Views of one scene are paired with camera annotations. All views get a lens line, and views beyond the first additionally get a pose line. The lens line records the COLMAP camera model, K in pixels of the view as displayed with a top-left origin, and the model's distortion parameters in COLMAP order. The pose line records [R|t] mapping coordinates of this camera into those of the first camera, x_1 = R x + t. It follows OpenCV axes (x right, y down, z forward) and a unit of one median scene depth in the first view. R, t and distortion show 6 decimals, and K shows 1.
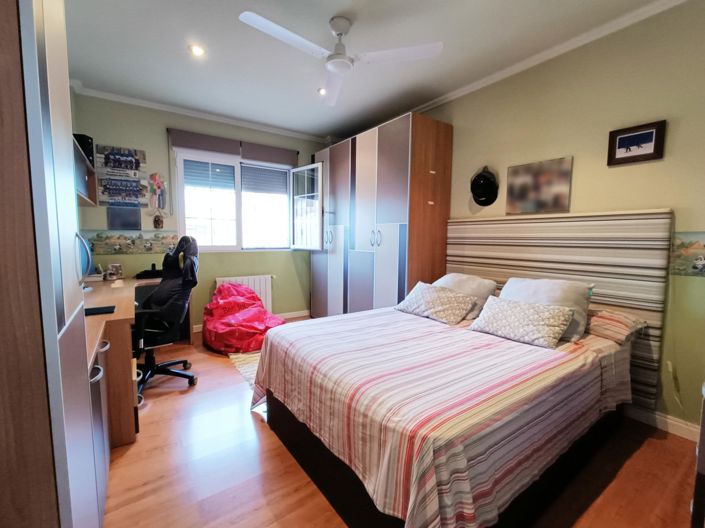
lens RADIAL K [[316.6, 0, 352.2], [0, 316.6, 265.0], [0, 0, 1]] dist [0.002805, -0.001835]
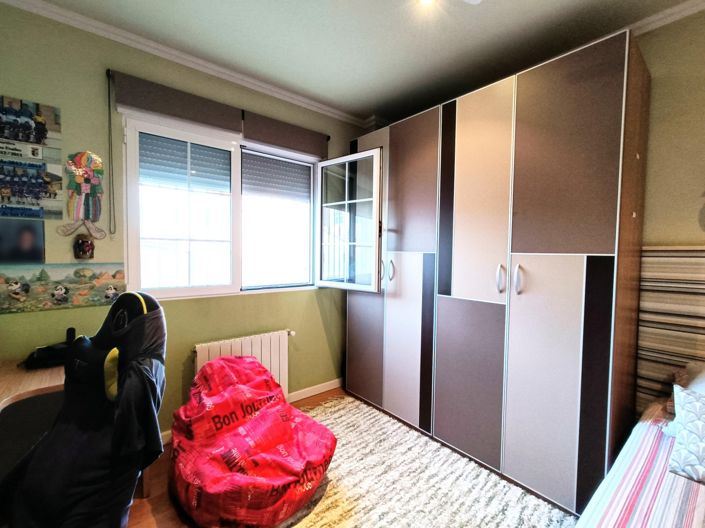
lens RADIAL K [[316.6, 0, 351.6], [0, 316.6, 265.0], [0, 0, 1]] dist [0.002805, -0.001835]
pose [[0.996198, -0.002075, 0.087090, -0.223399], [0.006327, 0.998799, -0.048586, -0.078167], [-0.086885, 0.048952, 0.995015, 0.451075]]
